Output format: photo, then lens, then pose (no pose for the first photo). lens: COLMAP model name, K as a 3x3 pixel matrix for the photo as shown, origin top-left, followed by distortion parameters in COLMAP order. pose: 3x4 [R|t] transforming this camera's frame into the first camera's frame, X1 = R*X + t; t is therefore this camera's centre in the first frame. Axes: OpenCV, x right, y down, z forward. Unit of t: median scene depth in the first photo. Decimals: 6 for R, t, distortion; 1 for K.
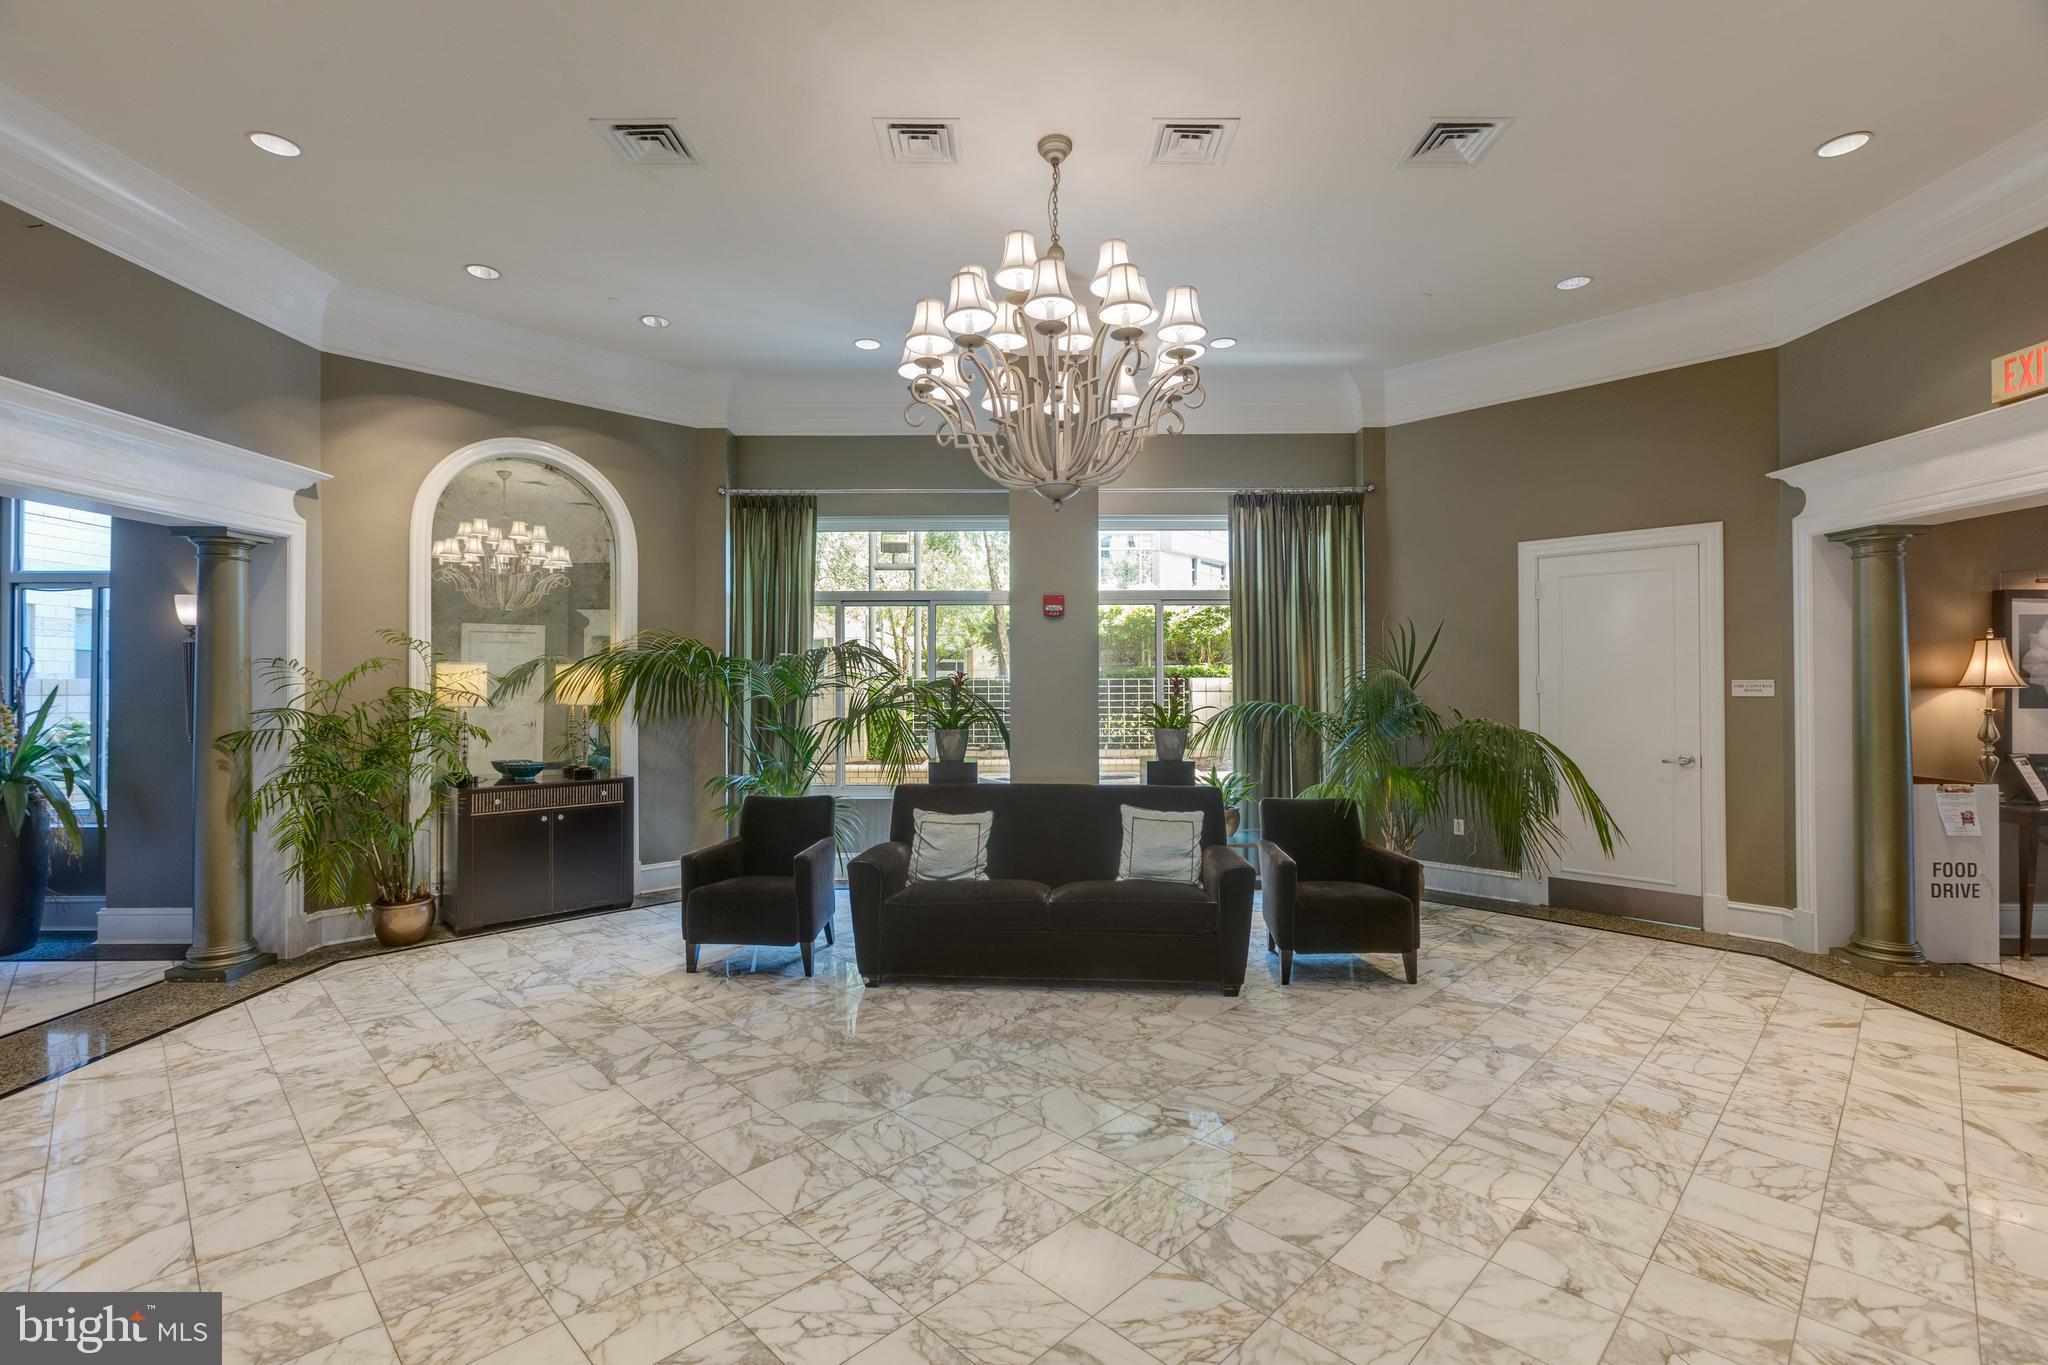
lens RADIAL K [[906.3, 0, 1022.8], [0, 906.3, 682.3], [0, 0, 1]] dist [0.001694, 0.000367]
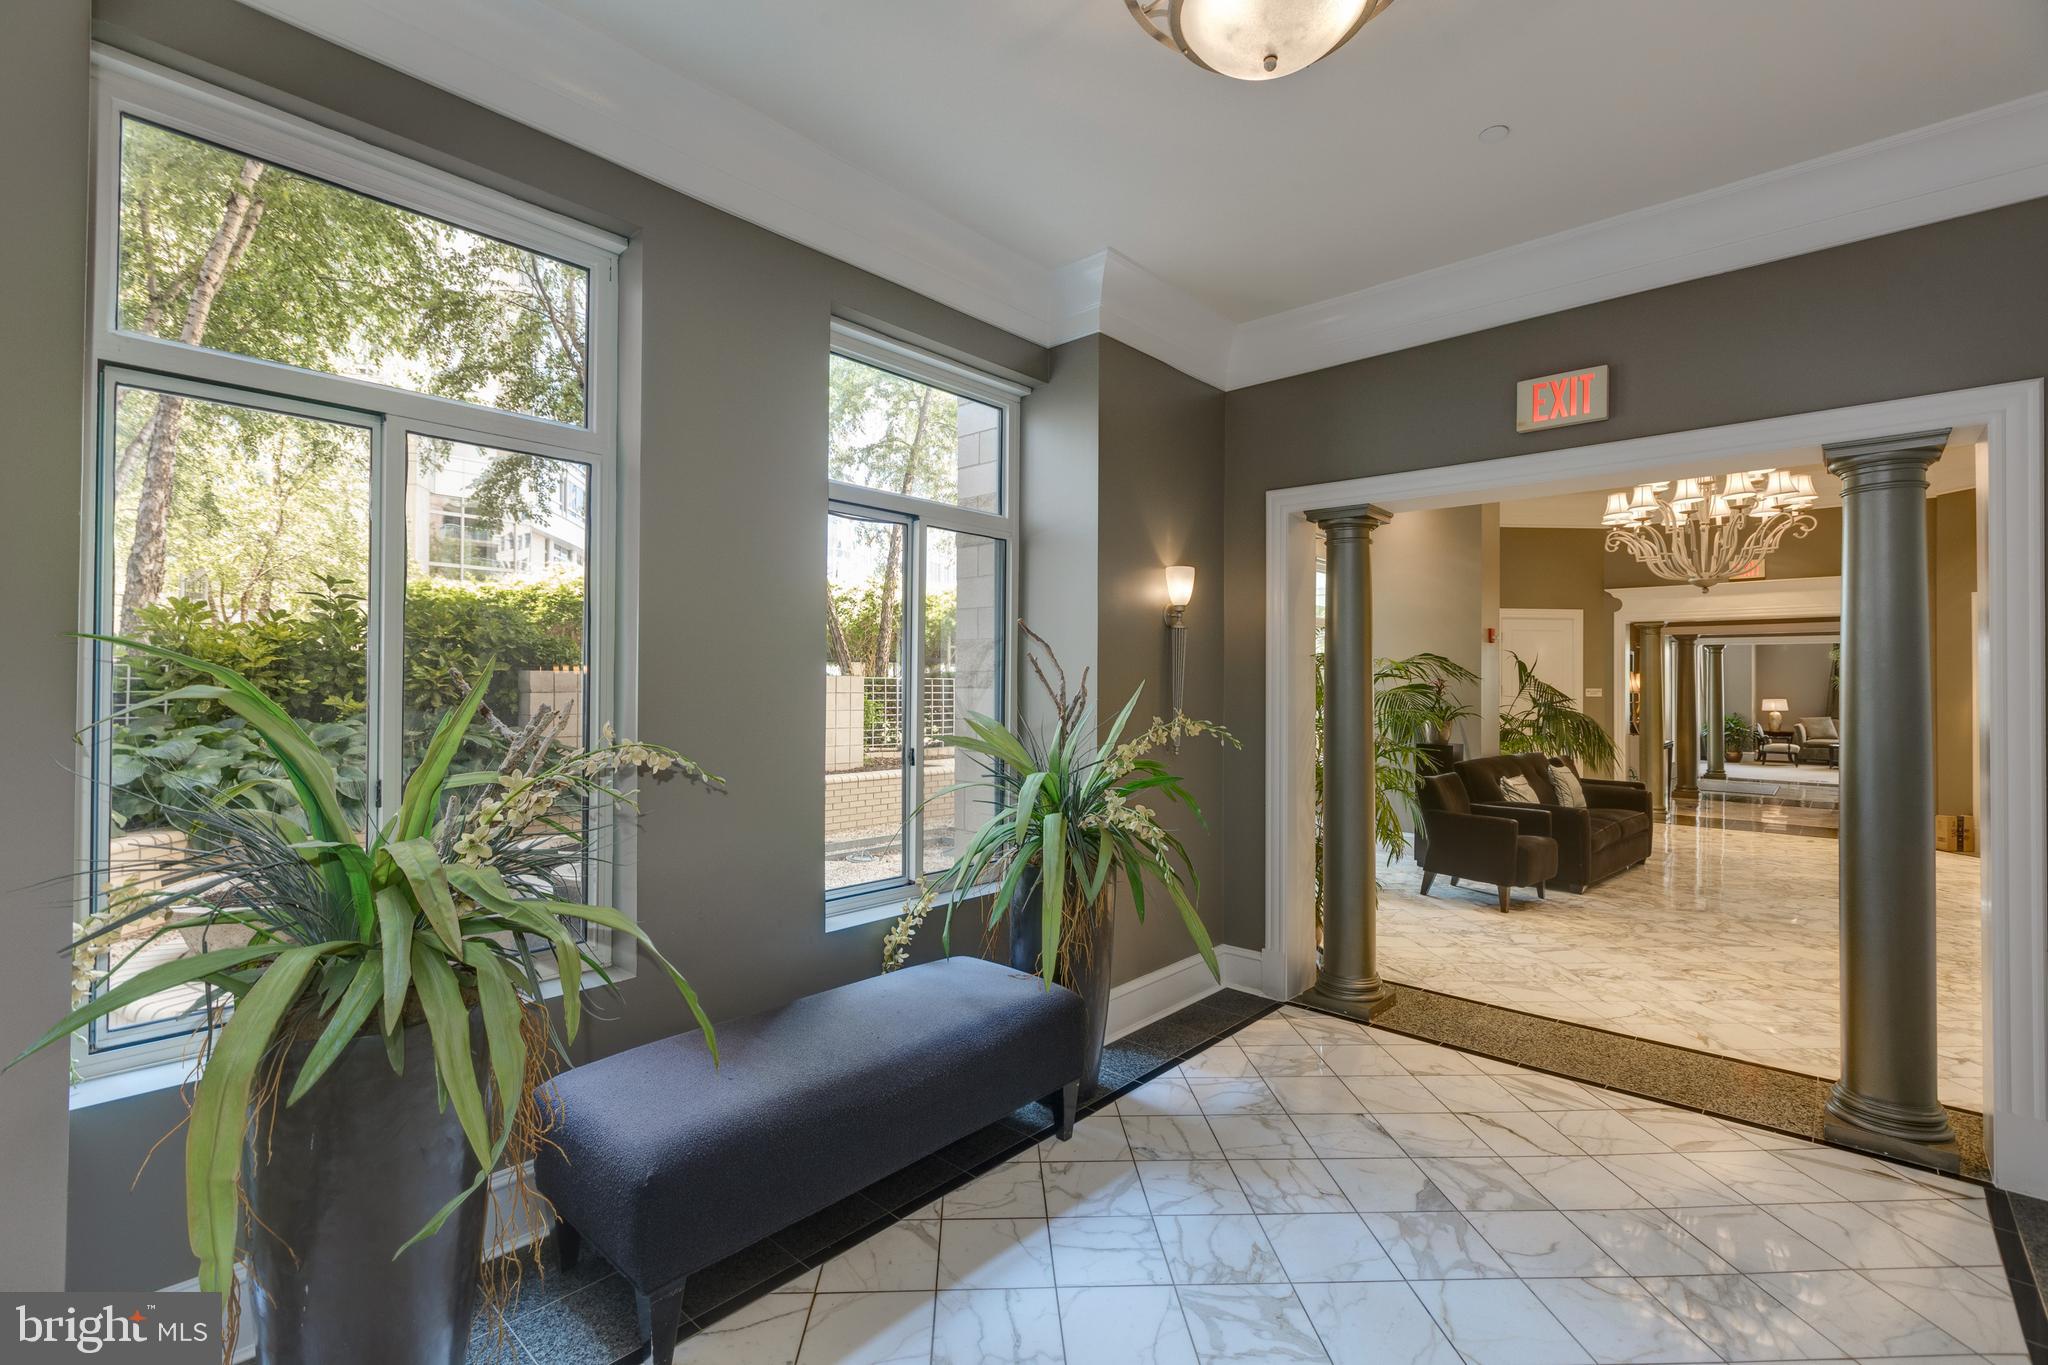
lens RADIAL K [[906.3, 0, 1021.1], [0, 906.3, 679.5], [0, 0, 1]] dist [0.001694, 0.000367]
pose [[0.679311, 0.012308, 0.733747, -1.611282], [-0.009106, 0.999924, -0.008343, 0.005537], [-0.733794, -0.001014, 0.679372, 0.571497]]
